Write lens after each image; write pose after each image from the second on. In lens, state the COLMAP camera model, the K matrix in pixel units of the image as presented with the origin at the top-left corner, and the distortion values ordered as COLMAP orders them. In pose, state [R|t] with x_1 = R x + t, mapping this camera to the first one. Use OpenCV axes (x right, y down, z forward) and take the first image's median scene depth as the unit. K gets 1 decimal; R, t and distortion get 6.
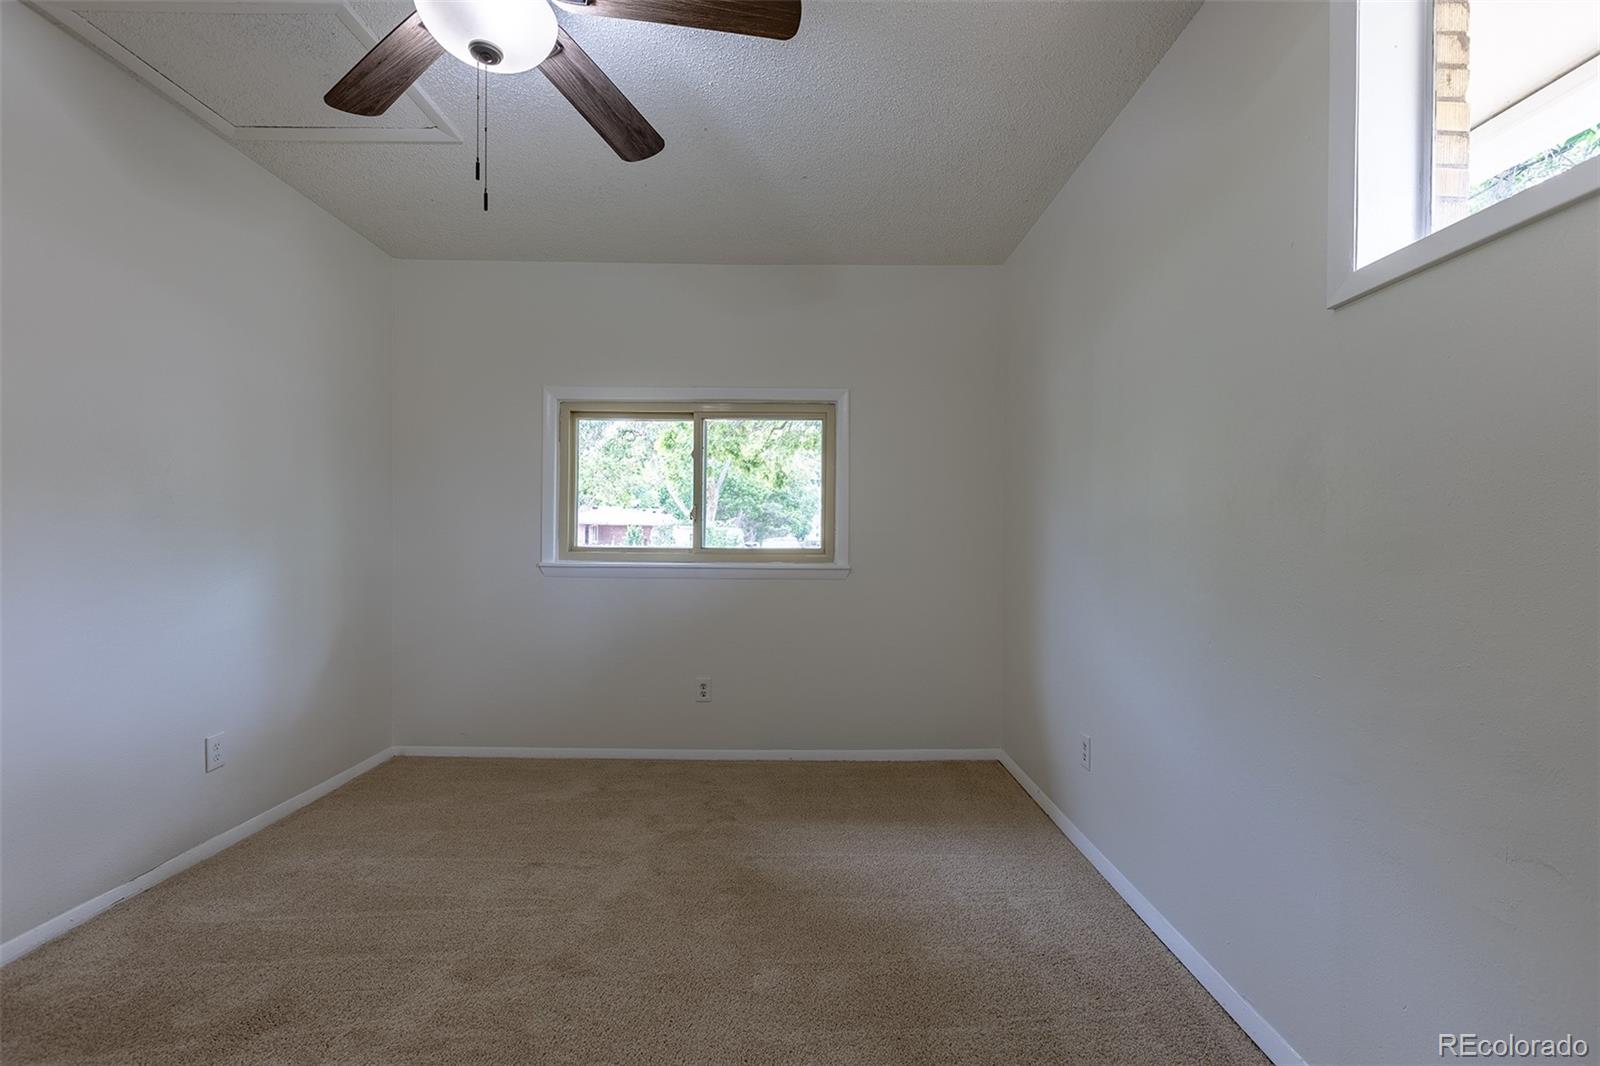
lens RADIAL K [[717.7, 0, 796.8], [0, 717.7, 534.6], [0, 0, 1]] dist [-0.001261, -0.001028]
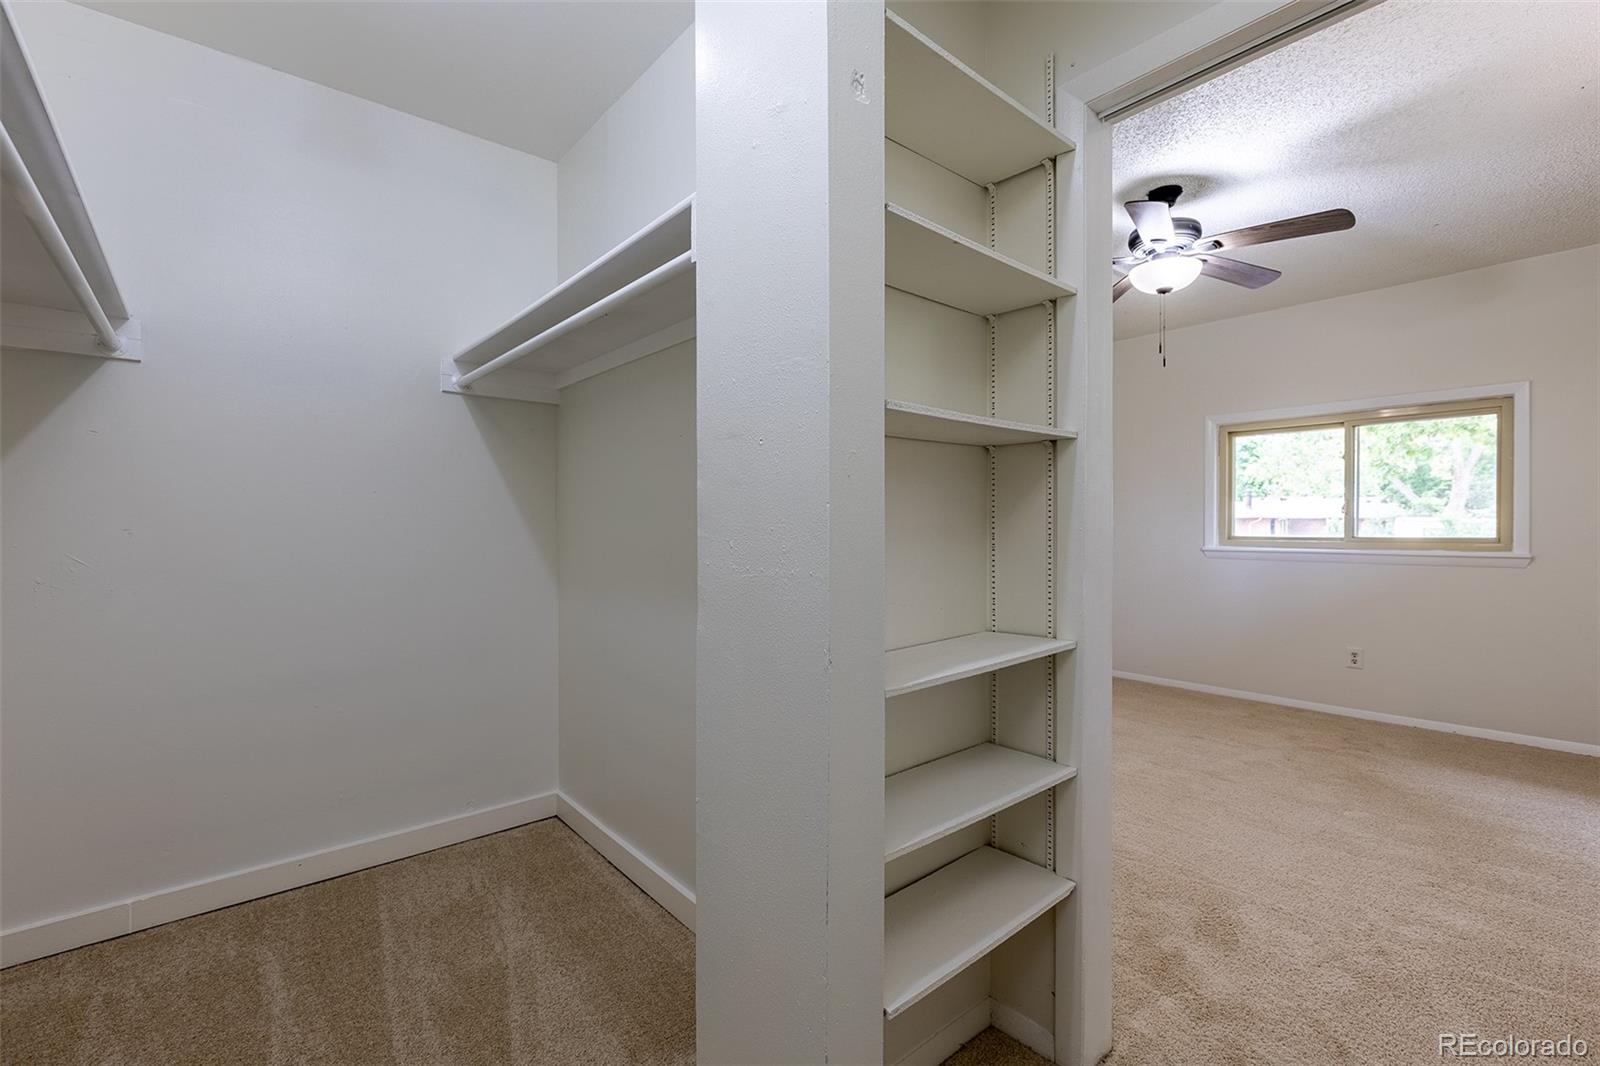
lens RADIAL K [[717.7, 0, 792.2], [0, 717.7, 528.7], [0, 0, 1]] dist [-0.001261, -0.001028]
pose [[0.638108, -0.005733, -0.769925, 0.184341], [0.004173, 0.999983, -0.003987, 0.006027], [0.769935, -0.000668, 0.638121, -0.448794]]
